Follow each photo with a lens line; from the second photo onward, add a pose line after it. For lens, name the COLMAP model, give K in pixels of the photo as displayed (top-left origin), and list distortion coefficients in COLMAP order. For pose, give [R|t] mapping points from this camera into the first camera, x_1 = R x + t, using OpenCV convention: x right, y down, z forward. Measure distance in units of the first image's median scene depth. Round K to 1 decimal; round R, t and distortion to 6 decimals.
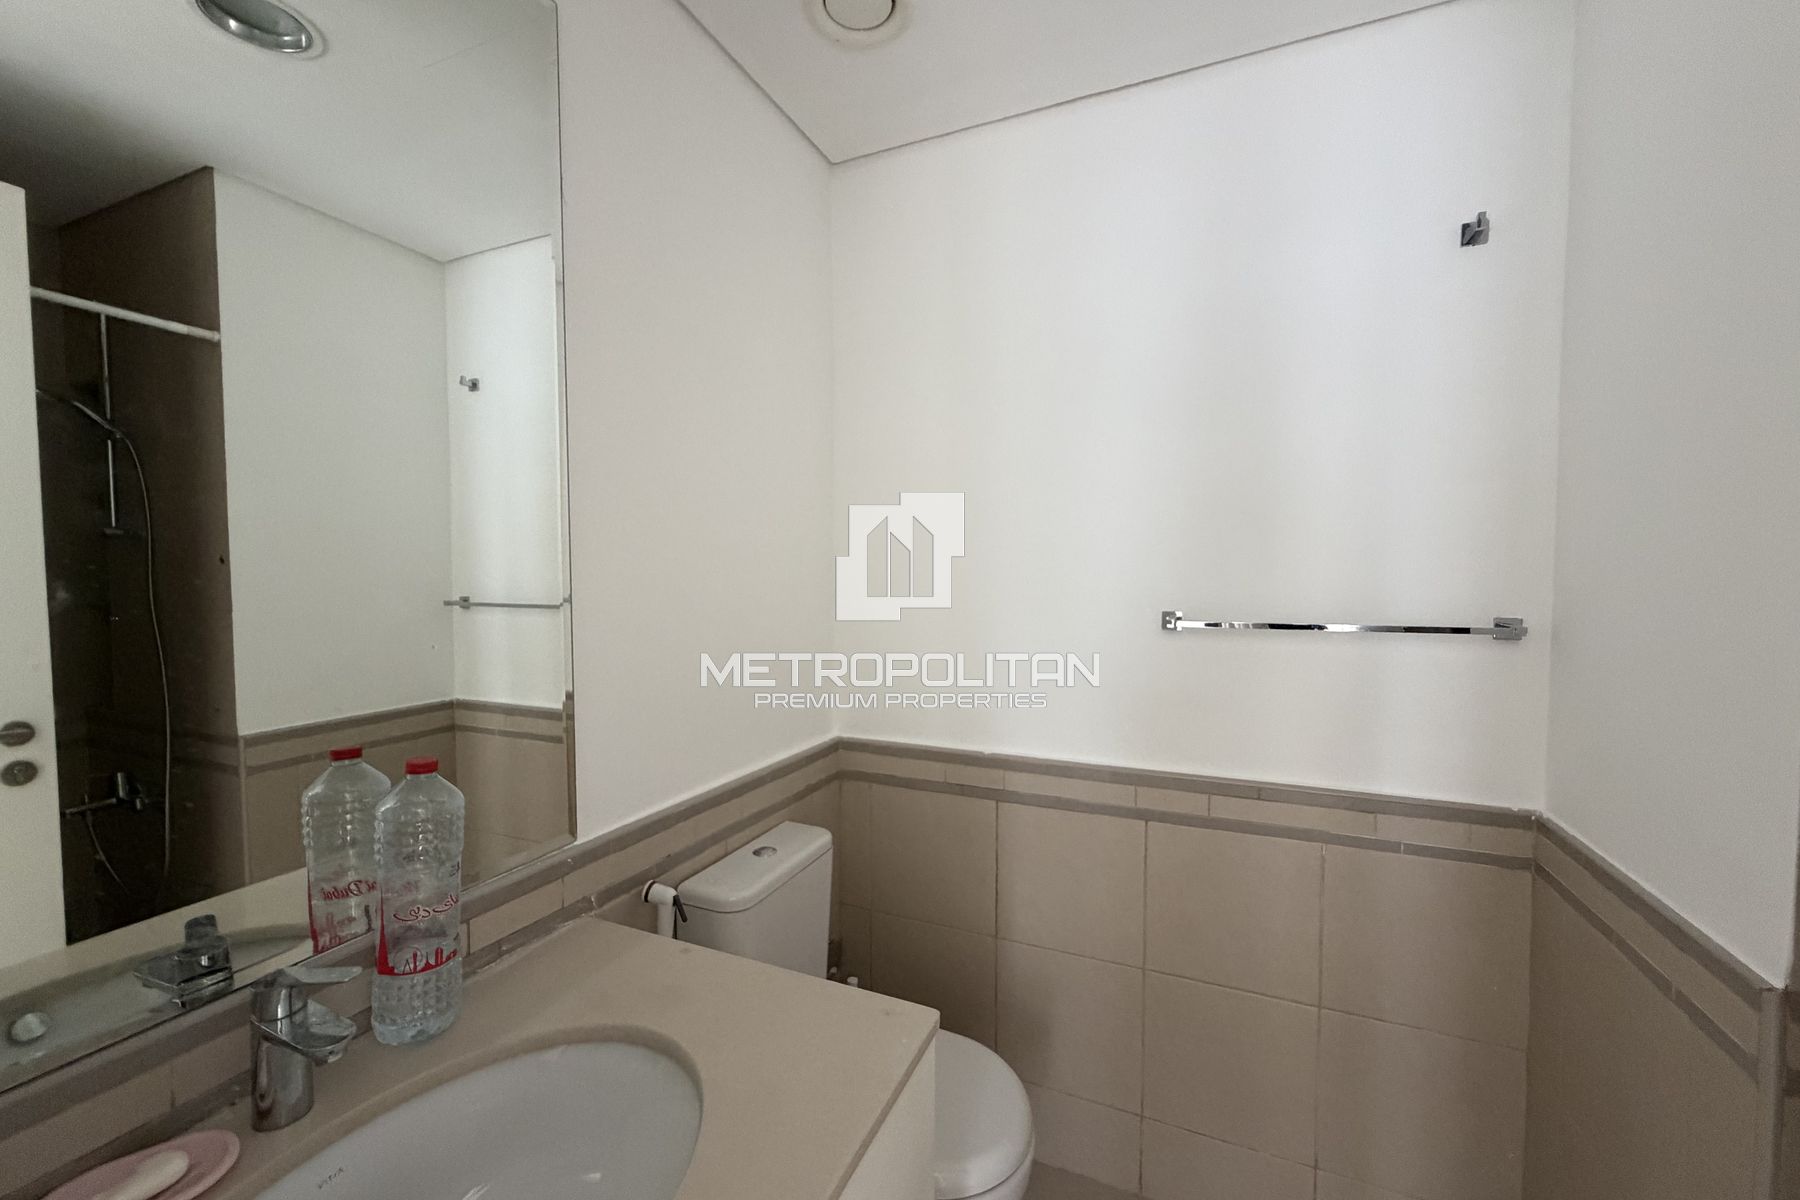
lens RADIAL K [[716.7, 0, 894.9], [0, 716.7, 601.0], [0, 0, 1]] dist [-0.000218, 0.000454]
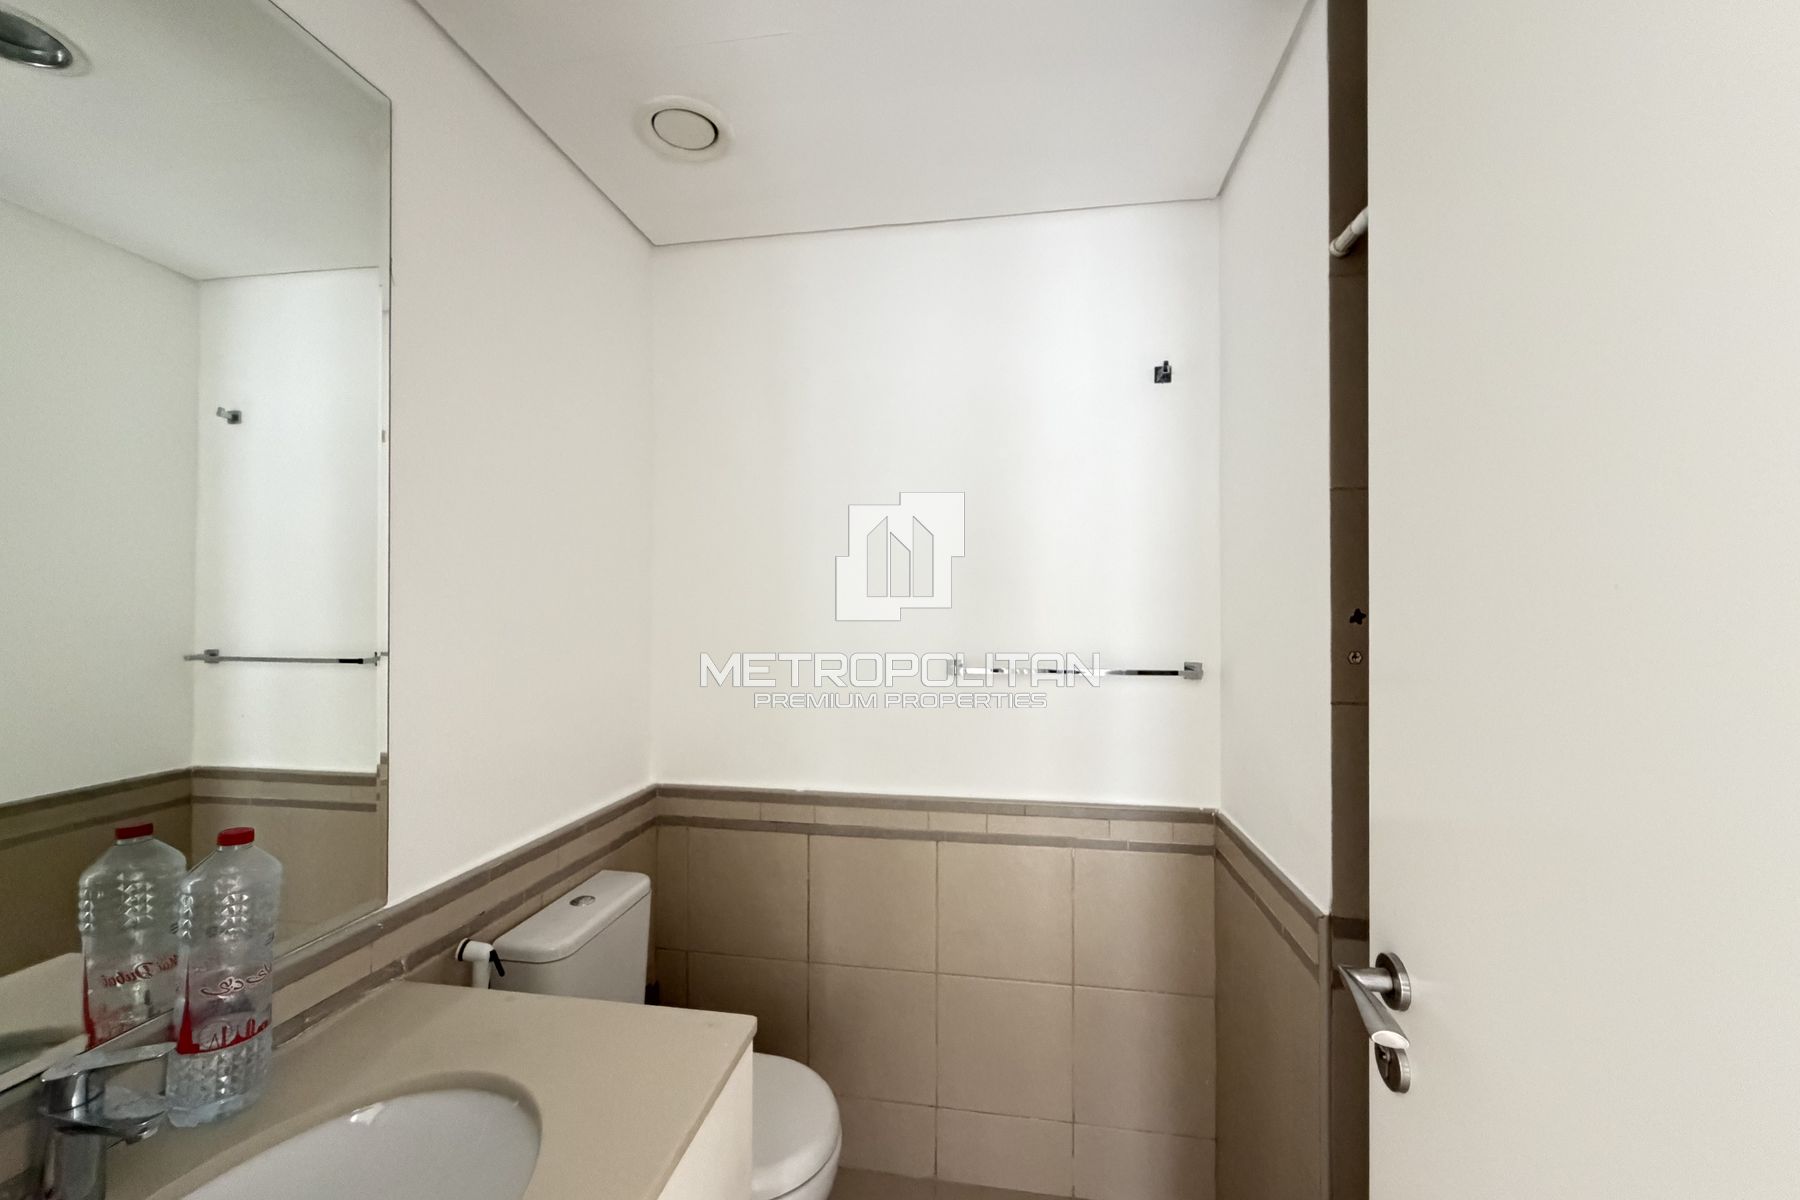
lens RADIAL K [[716.7, 0, 894.9], [0, 716.7, 601.0], [0, 0, 1]] dist [-0.000218, 0.000454]
pose [[0.966949, 0.005296, 0.254913, -0.014637], [0.007906, 0.998681, -0.050735, -0.027759], [-0.254846, 0.051074, 0.965632, -0.147920]]
